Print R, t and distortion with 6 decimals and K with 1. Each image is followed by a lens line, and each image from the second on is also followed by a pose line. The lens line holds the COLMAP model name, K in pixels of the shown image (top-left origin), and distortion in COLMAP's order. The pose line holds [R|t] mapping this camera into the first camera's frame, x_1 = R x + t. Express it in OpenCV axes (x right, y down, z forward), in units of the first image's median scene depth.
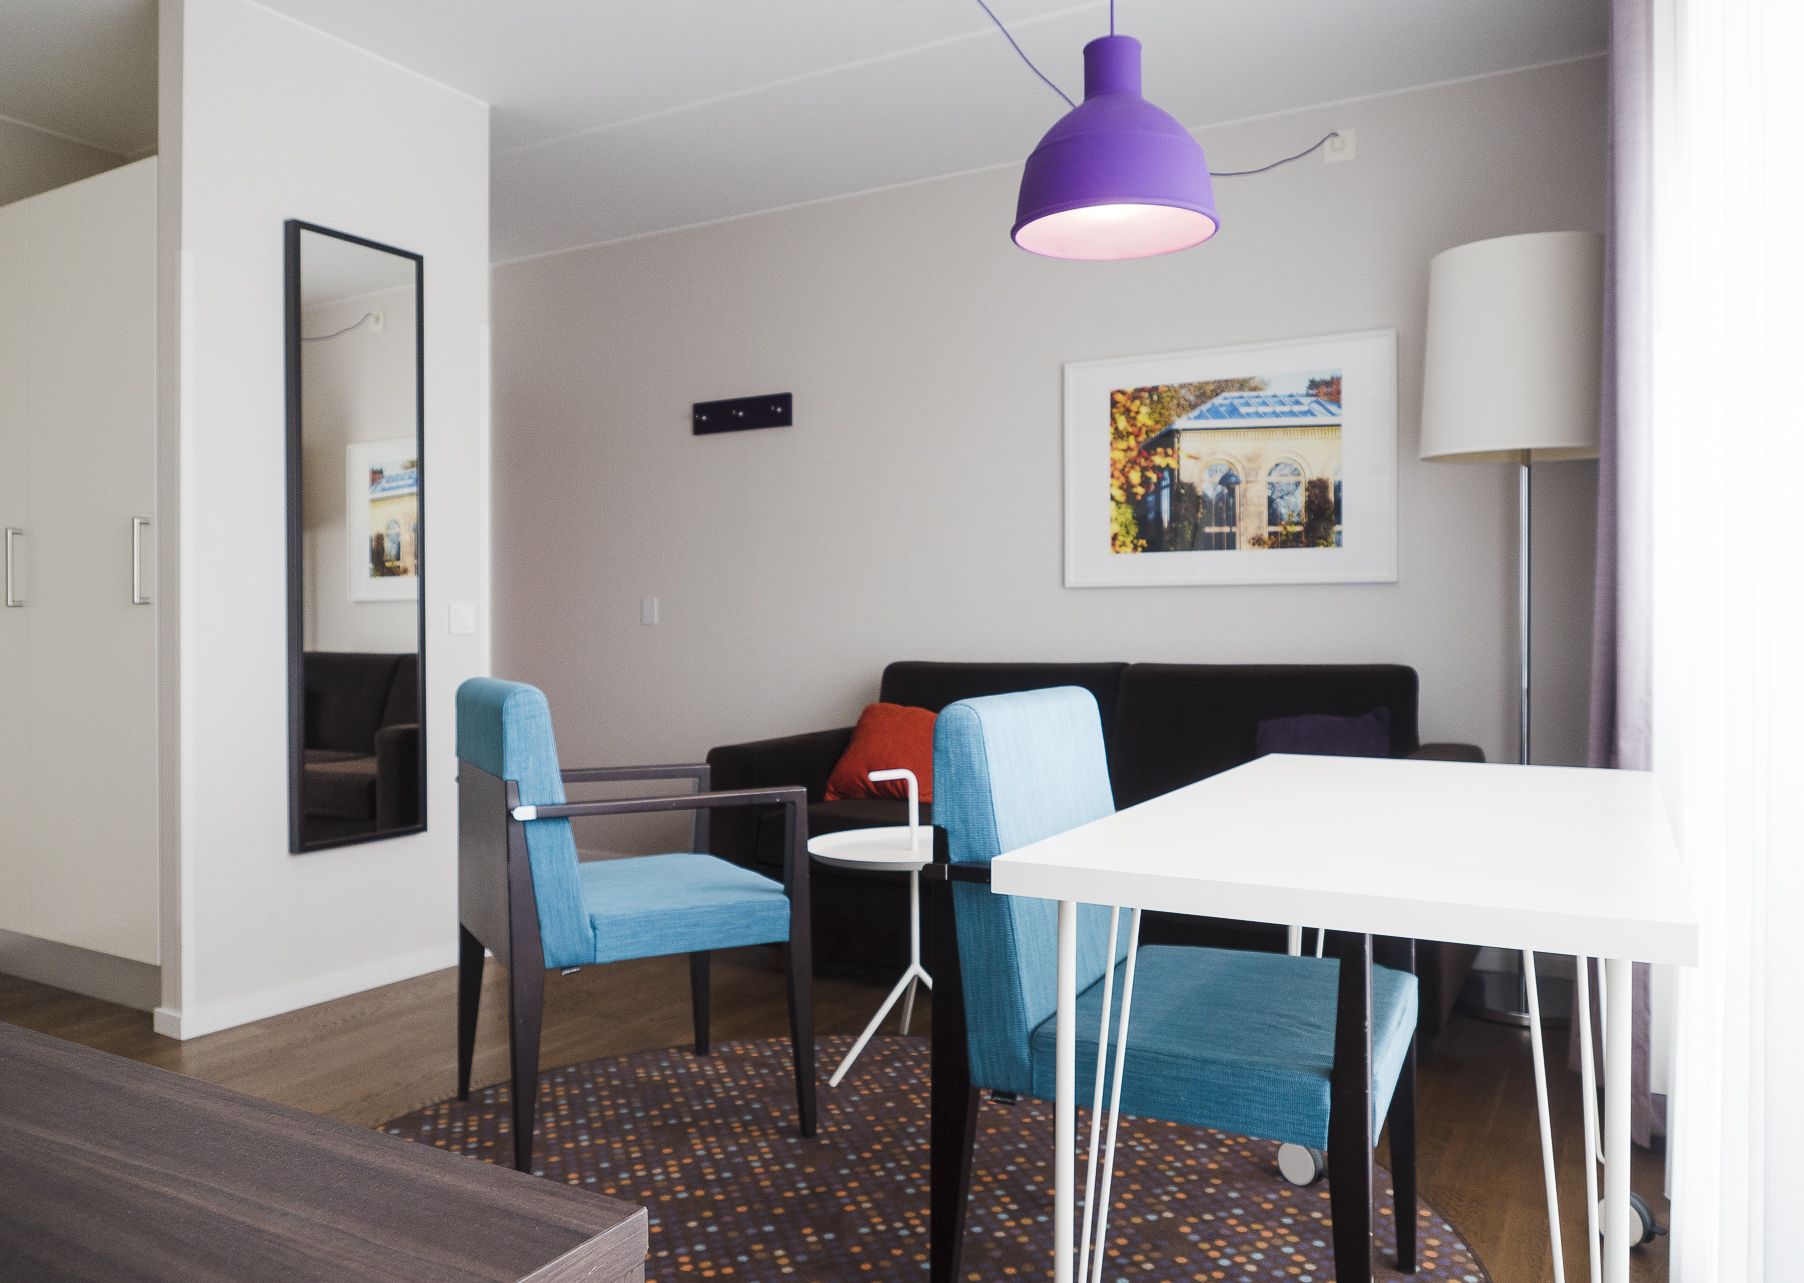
lens RADIAL K [[1291.6, 0, 902.8], [0, 1291.6, 631.2], [0, 0, 1]] dist [-0.003659, -0.000343]
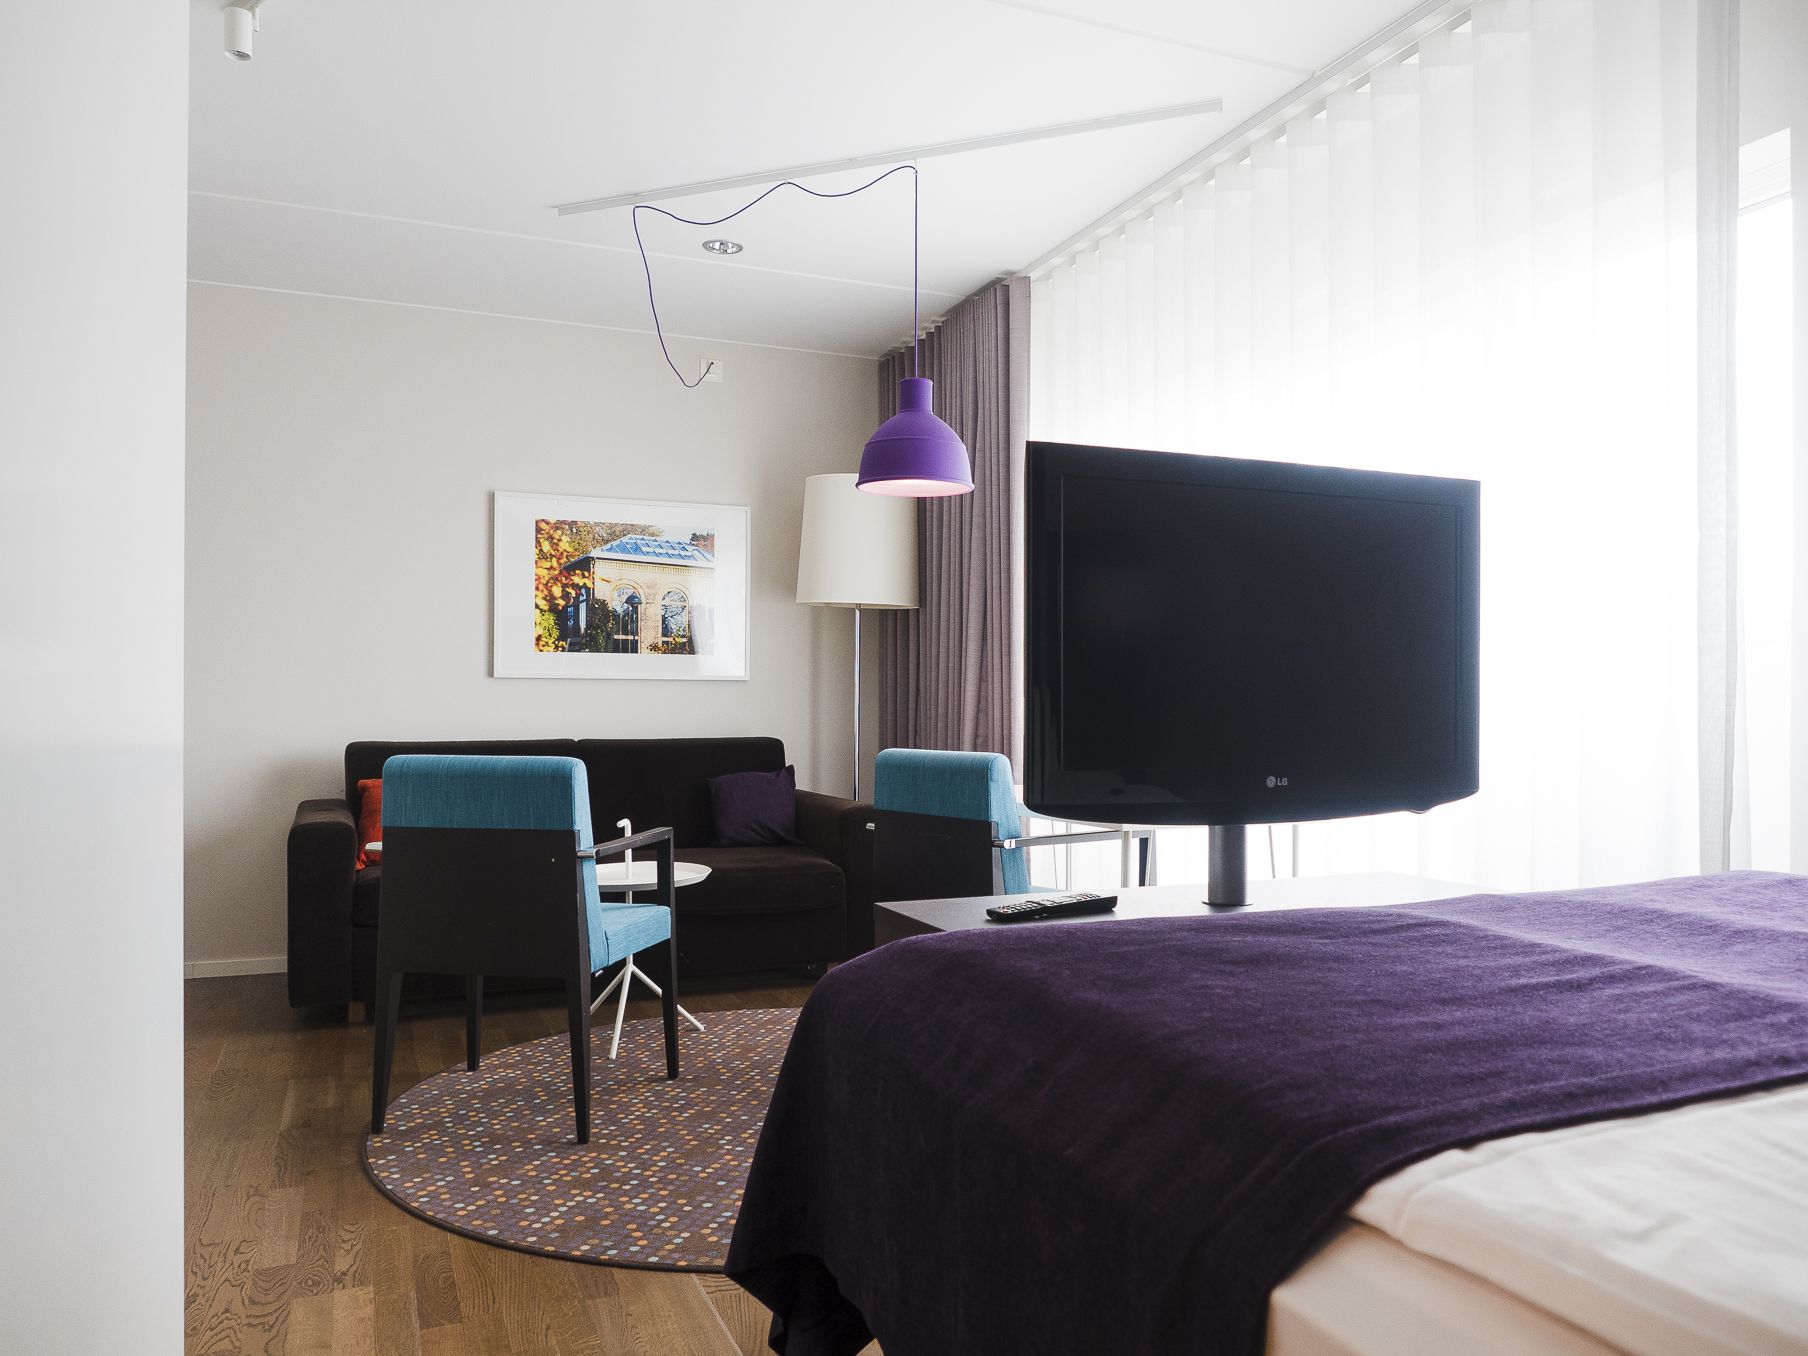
lens RADIAL K [[1282.9, 0, 903.7], [0, 1282.9, 691.6], [0, 0, 1]] dist [-0.002874, -0.000295]
pose [[0.626736, 0.012624, 0.779130, -0.584849], [-0.002059, 0.999892, -0.014545, -0.004854], [-0.779229, 0.007512, 0.626694, -0.039822]]
